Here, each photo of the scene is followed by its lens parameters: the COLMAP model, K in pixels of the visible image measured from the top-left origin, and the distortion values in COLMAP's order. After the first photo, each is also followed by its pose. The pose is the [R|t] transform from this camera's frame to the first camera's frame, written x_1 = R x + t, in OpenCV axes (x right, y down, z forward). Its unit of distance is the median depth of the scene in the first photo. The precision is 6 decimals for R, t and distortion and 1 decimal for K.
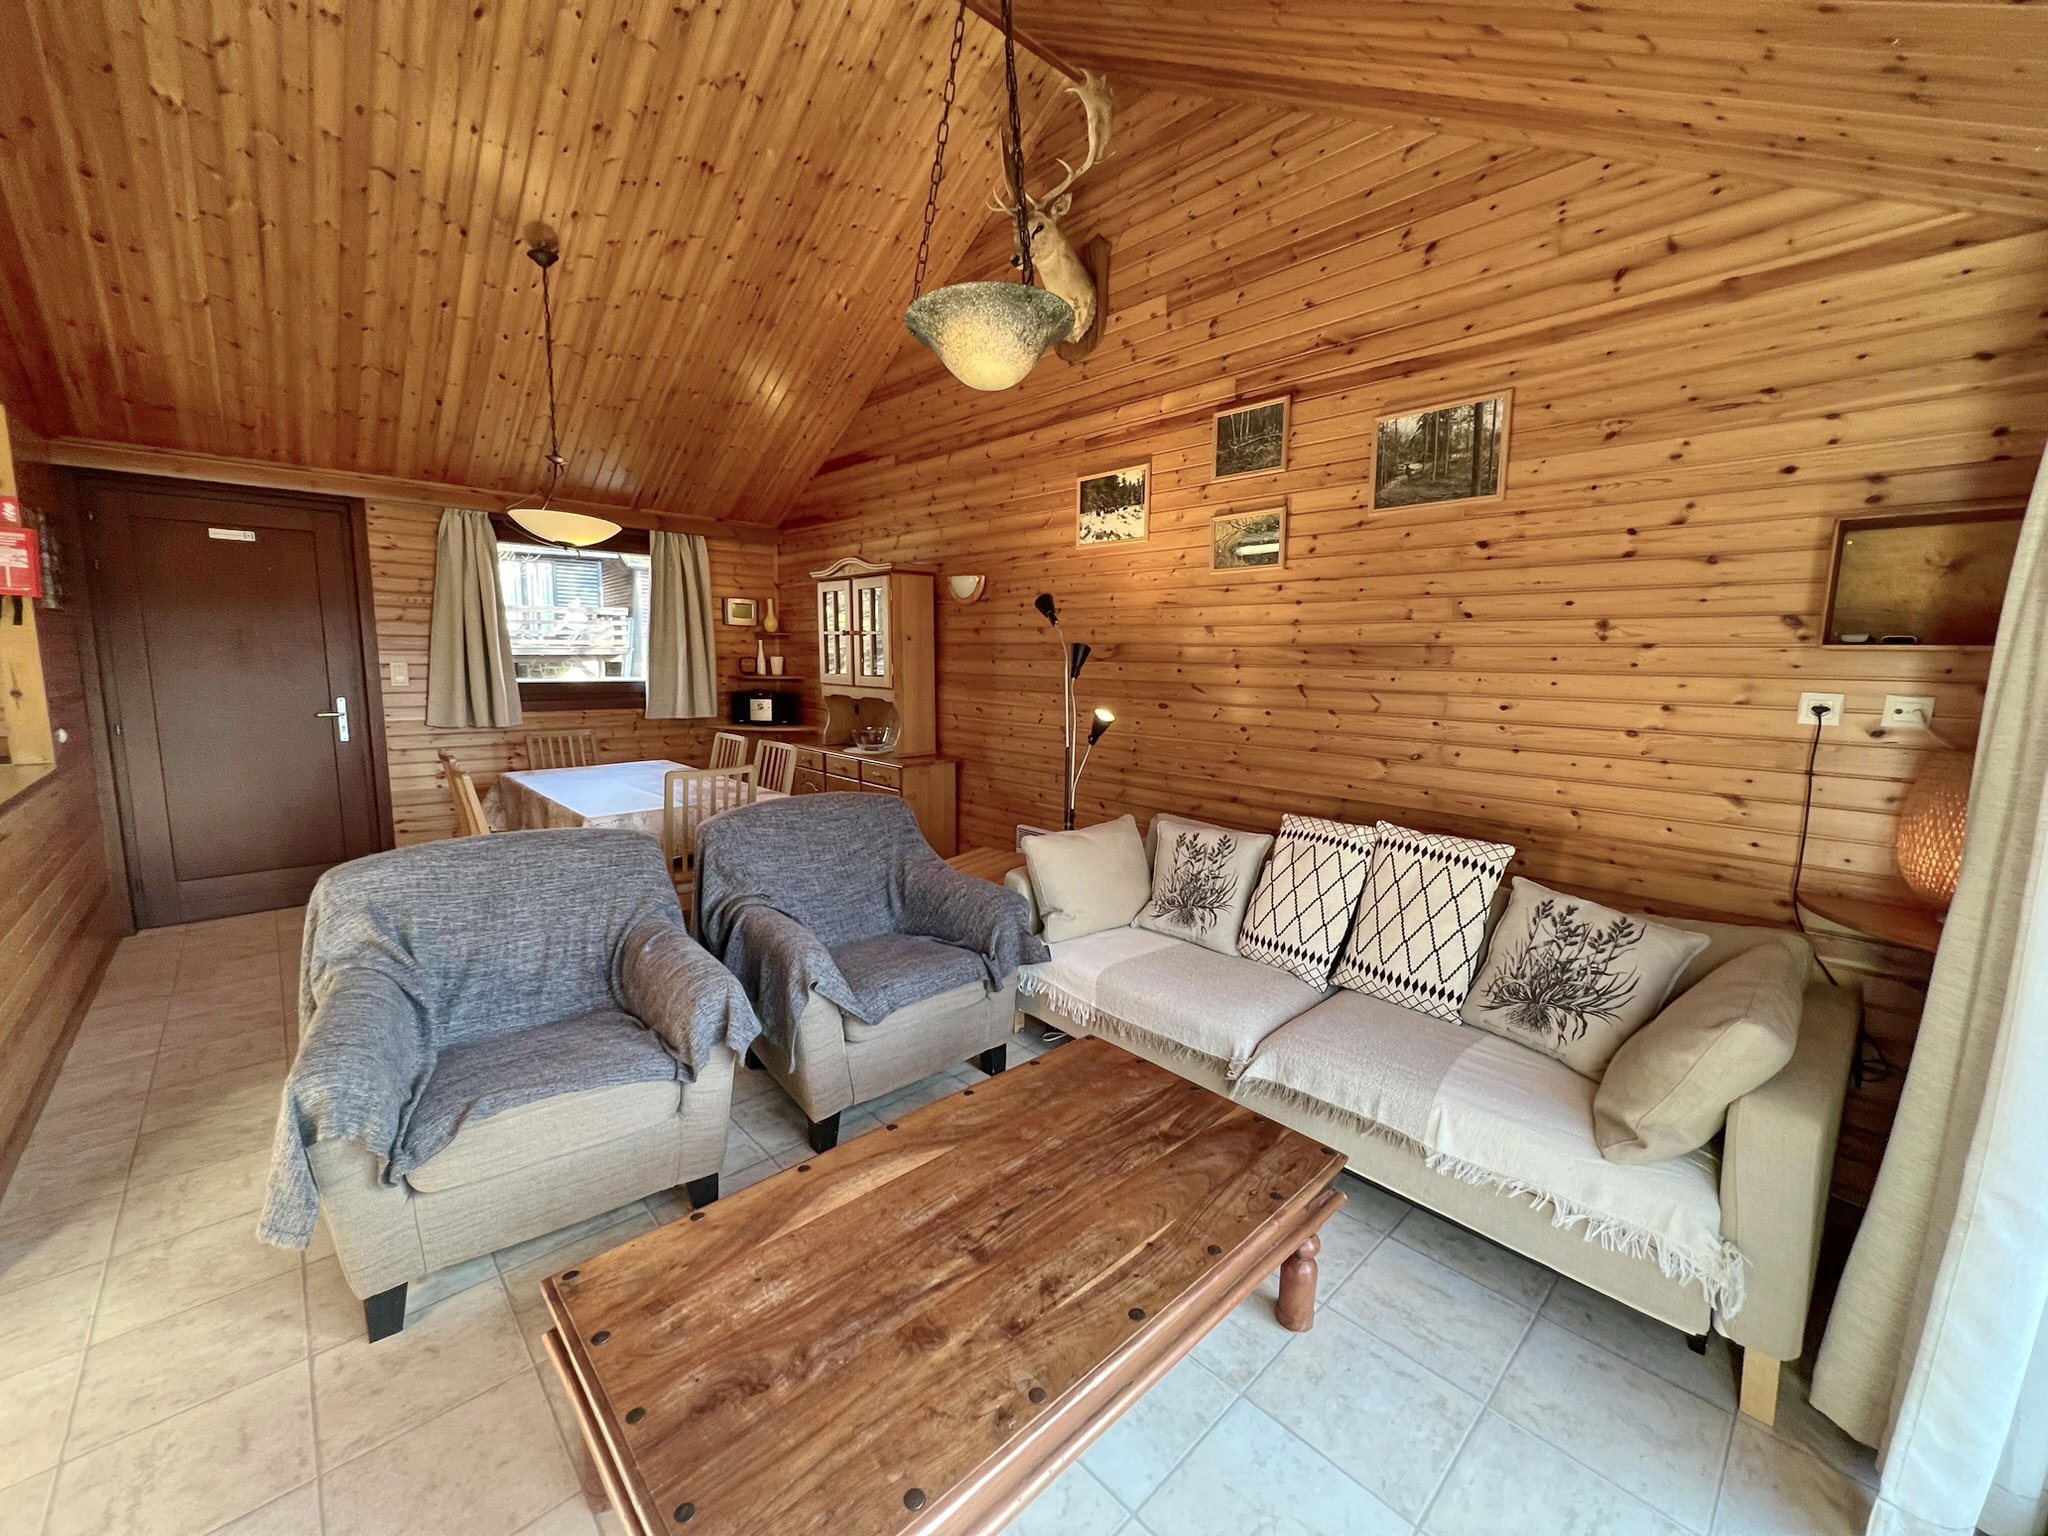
lens RADIAL K [[814.8, 0, 1017.8], [0, 814.8, 765.1], [0, 0, 1]] dist [-0.001794, -0.000014]
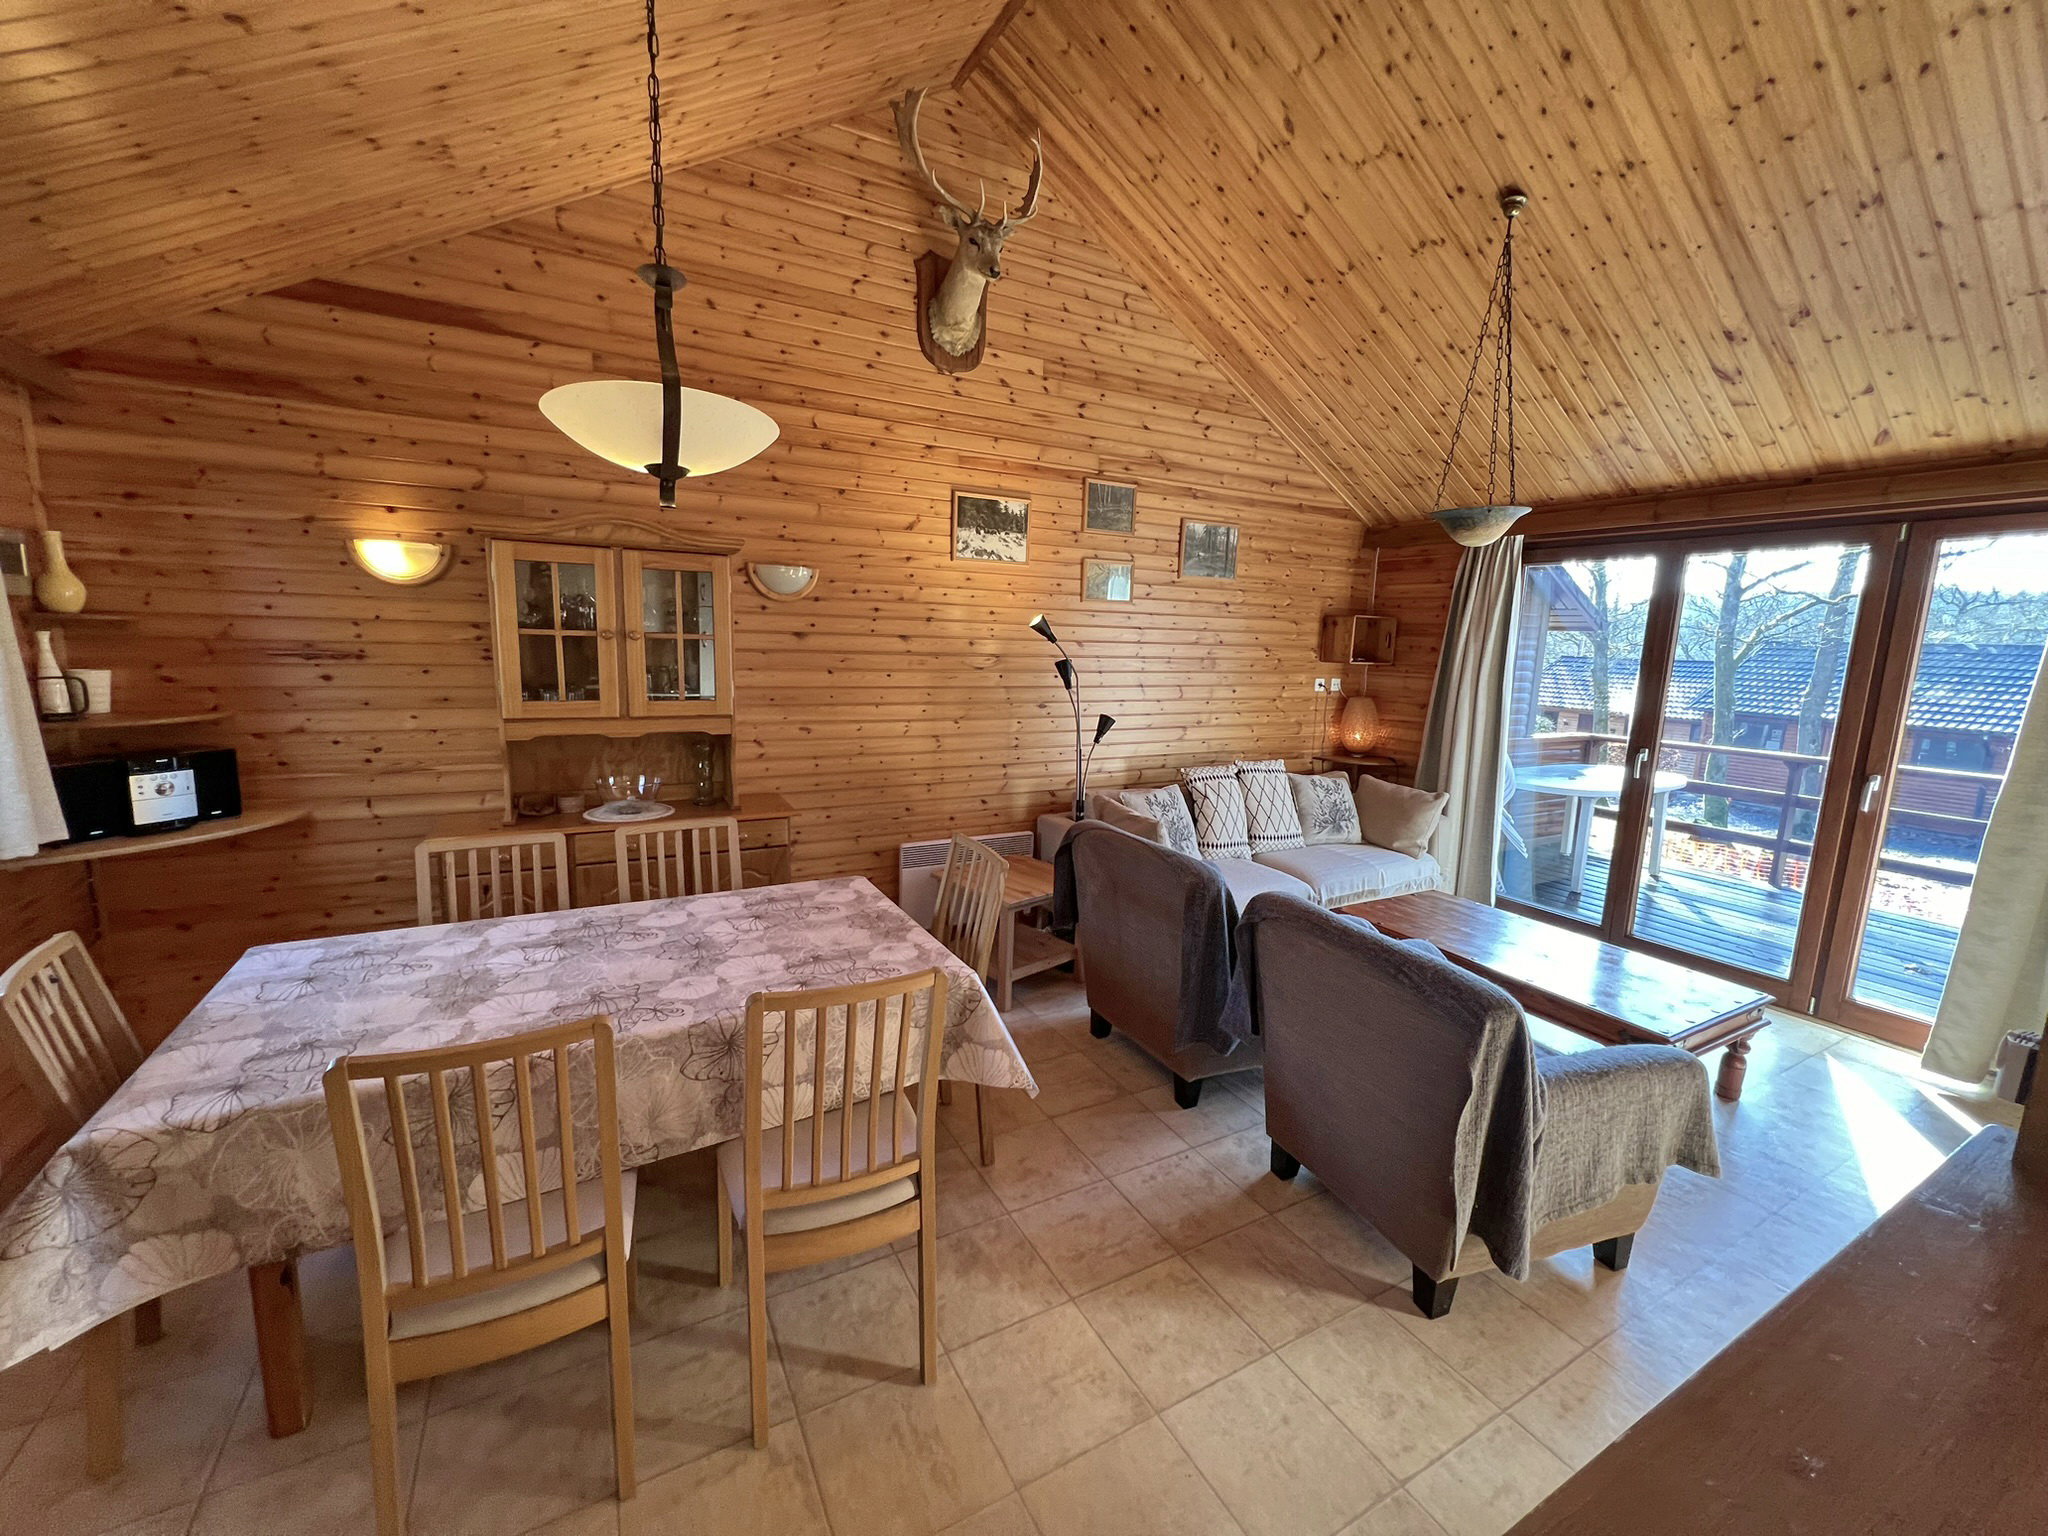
lens RADIAL K [[814.8, 0, 1018.7], [0, 814.8, 765.4], [0, 0, 1]] dist [-0.001794, -0.000014]
pose [[0.245308, -0.161814, 0.955845, -1.216471], [0.103701, 0.984694, 0.140084, -0.193524], [-0.963883, 0.064758, 0.258334, 0.885072]]
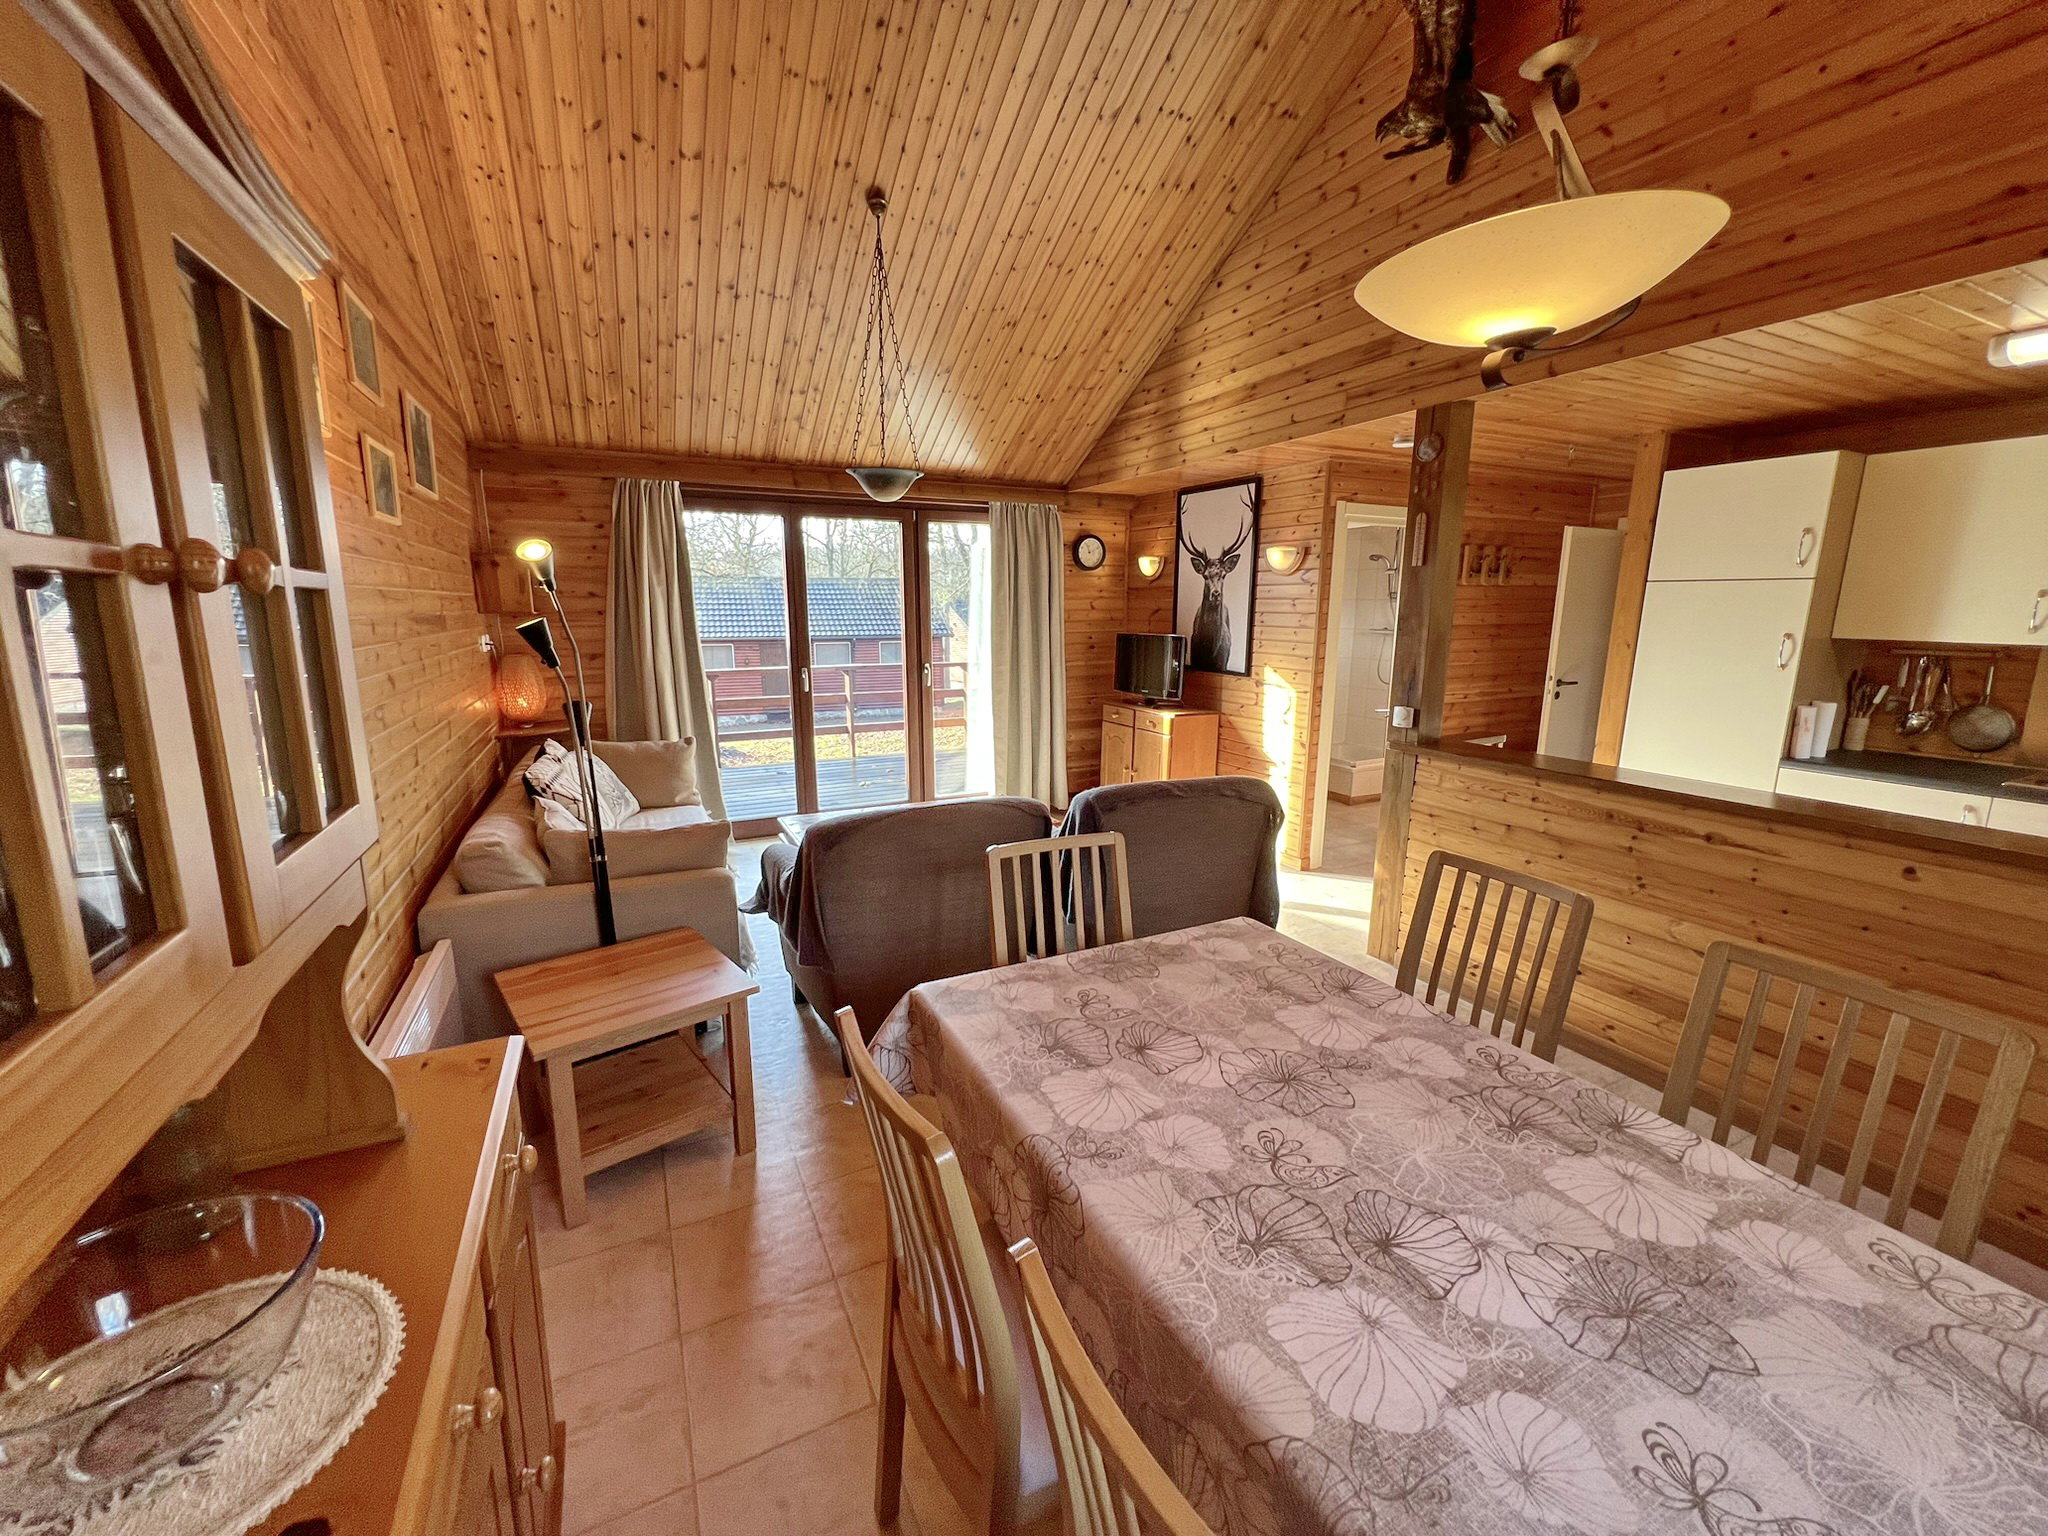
lens RADIAL K [[814.8, 0, 1019.8], [0, 814.8, 765.6], [0, 0, 1]] dist [-0.001794, -0.000014]
pose [[-0.957868, -0.072062, 0.278021, -0.587208], [0.021822, 0.946953, 0.320630, -0.276337], [-0.286378, 0.313188, -0.905484, 1.760148]]
